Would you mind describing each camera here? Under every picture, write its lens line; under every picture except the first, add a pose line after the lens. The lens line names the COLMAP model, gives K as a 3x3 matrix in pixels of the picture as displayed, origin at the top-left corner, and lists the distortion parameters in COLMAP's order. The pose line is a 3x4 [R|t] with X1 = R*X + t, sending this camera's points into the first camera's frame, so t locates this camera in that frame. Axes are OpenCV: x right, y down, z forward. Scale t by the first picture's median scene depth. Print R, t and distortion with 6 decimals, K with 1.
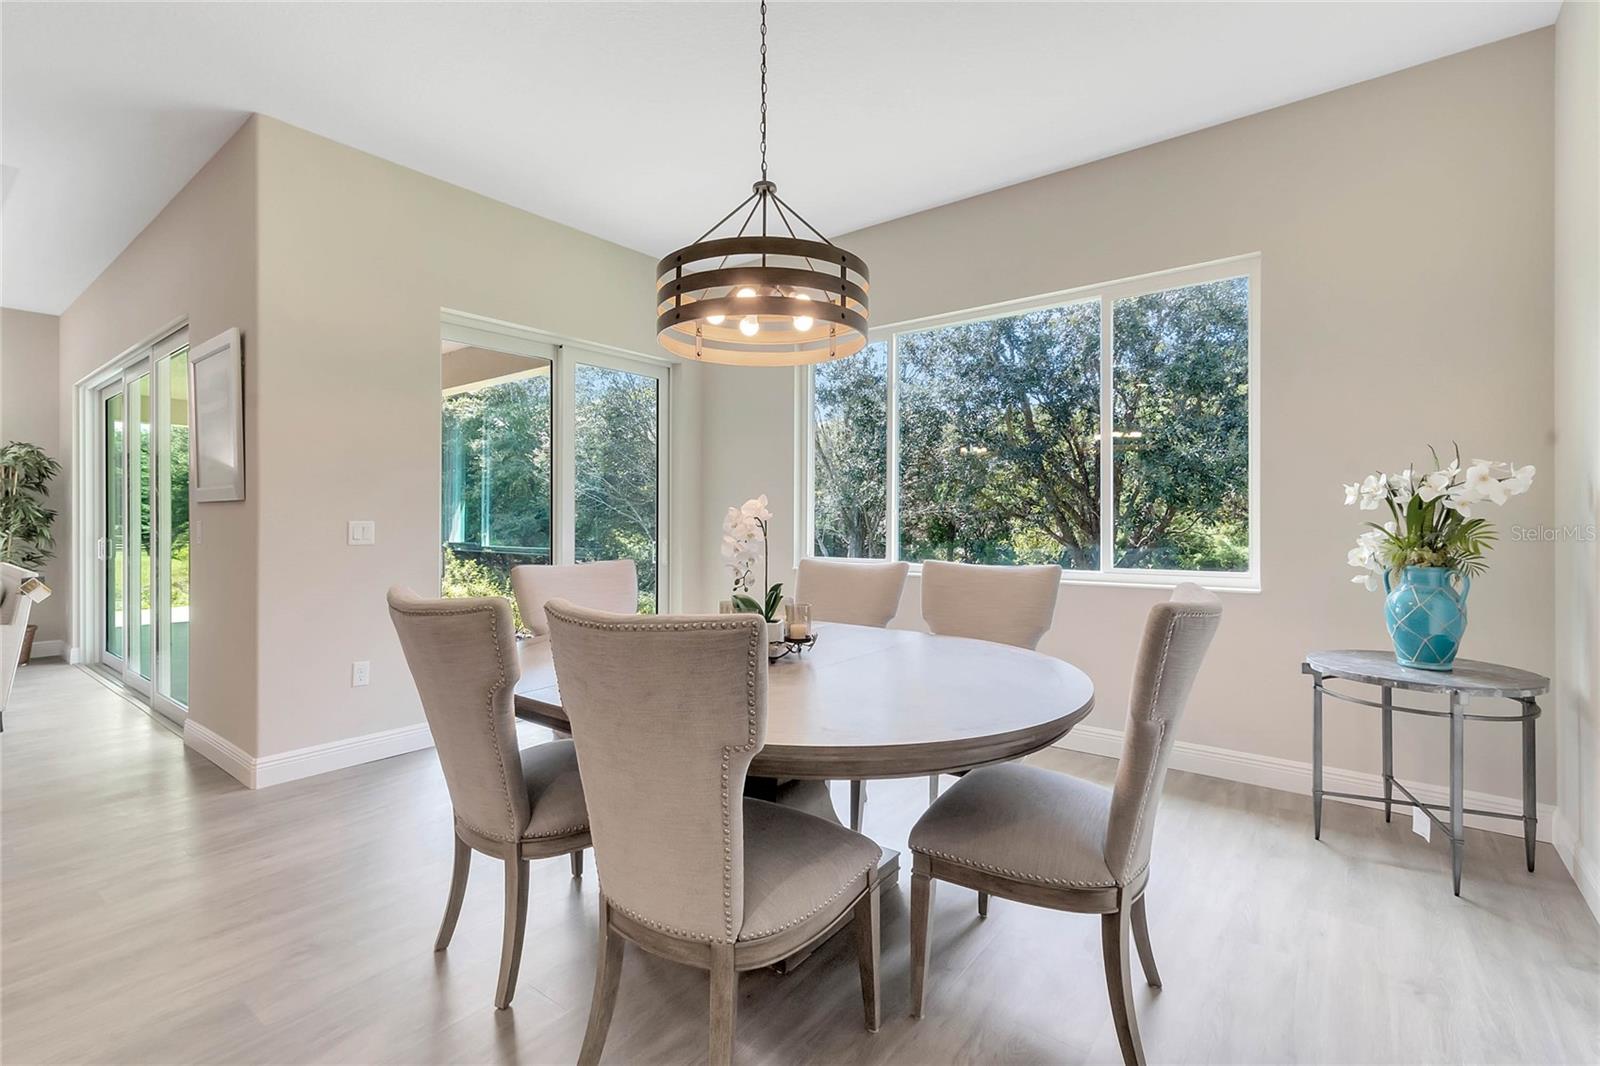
lens RADIAL K [[707.8, 0, 802.4], [0, 707.8, 518.0], [0, 0, 1]] dist [-0.004308, -0.000480]
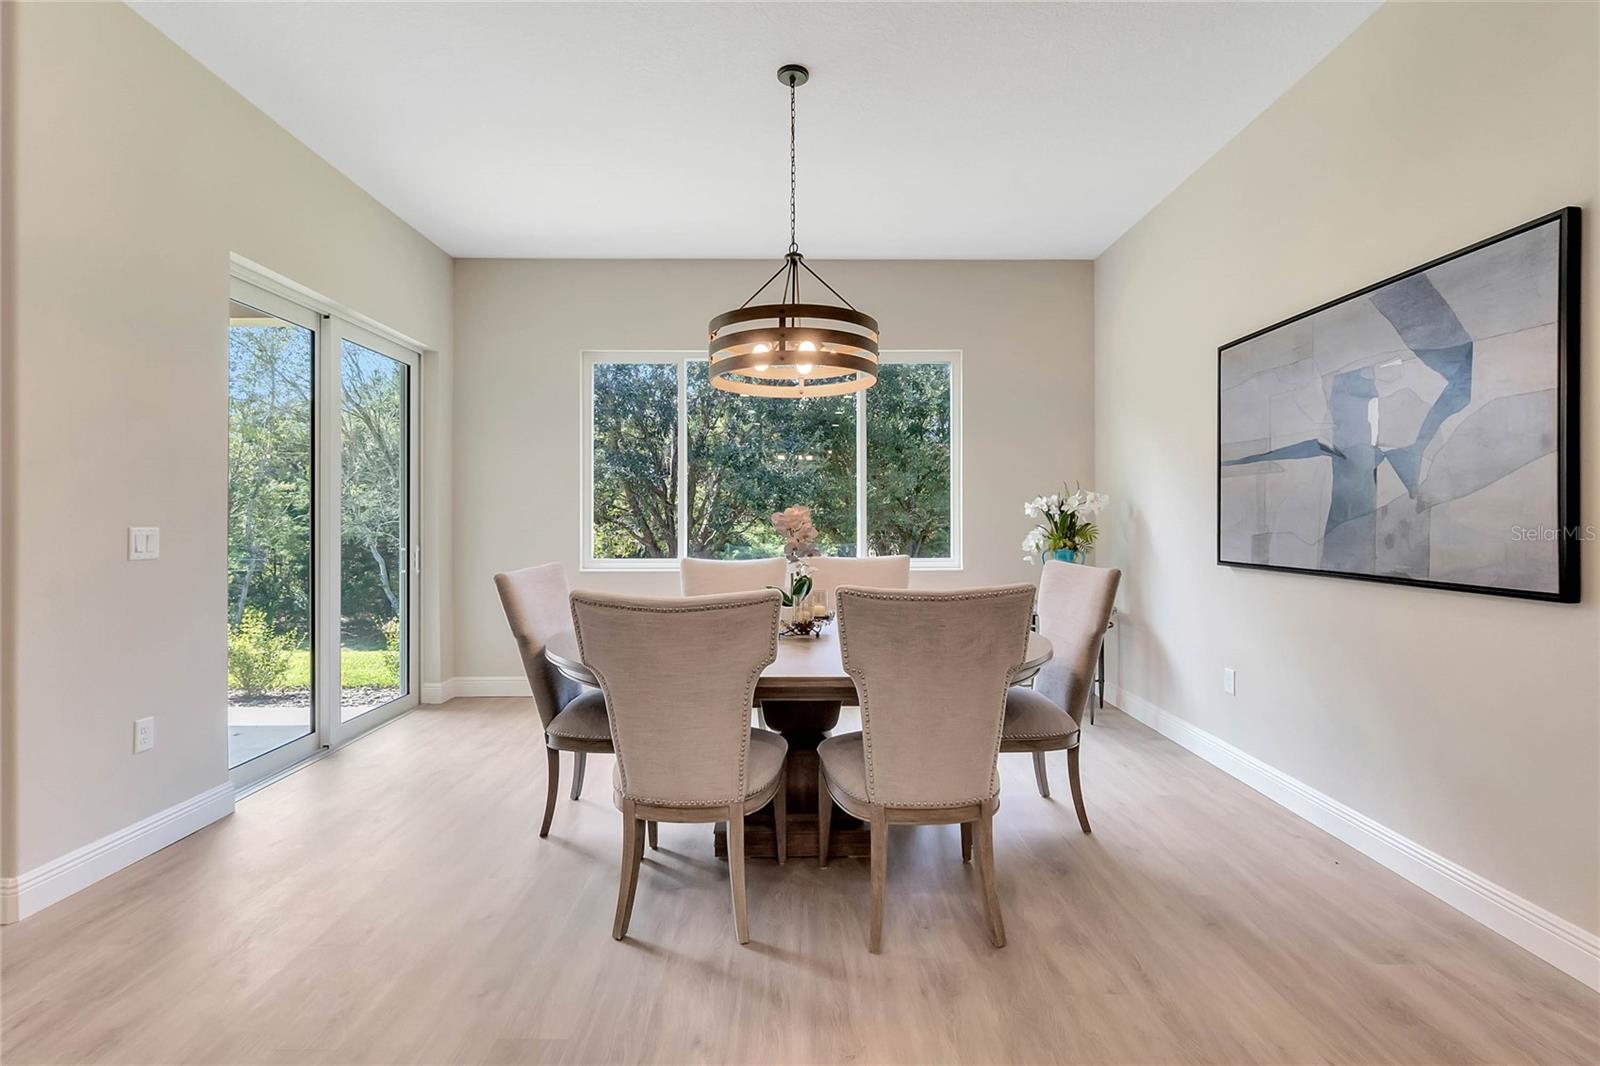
lens RADIAL K [[695.2, 0, 798.6], [0, 695.2, 523.6], [0, 0, 1]] dist [-0.012089, -0.000087]
pose [[0.791490, -0.002190, 0.611179, -0.415097], [-0.001082, 0.999987, 0.004985, -0.002760], [-0.611182, -0.004607, 0.791477, 0.014274]]
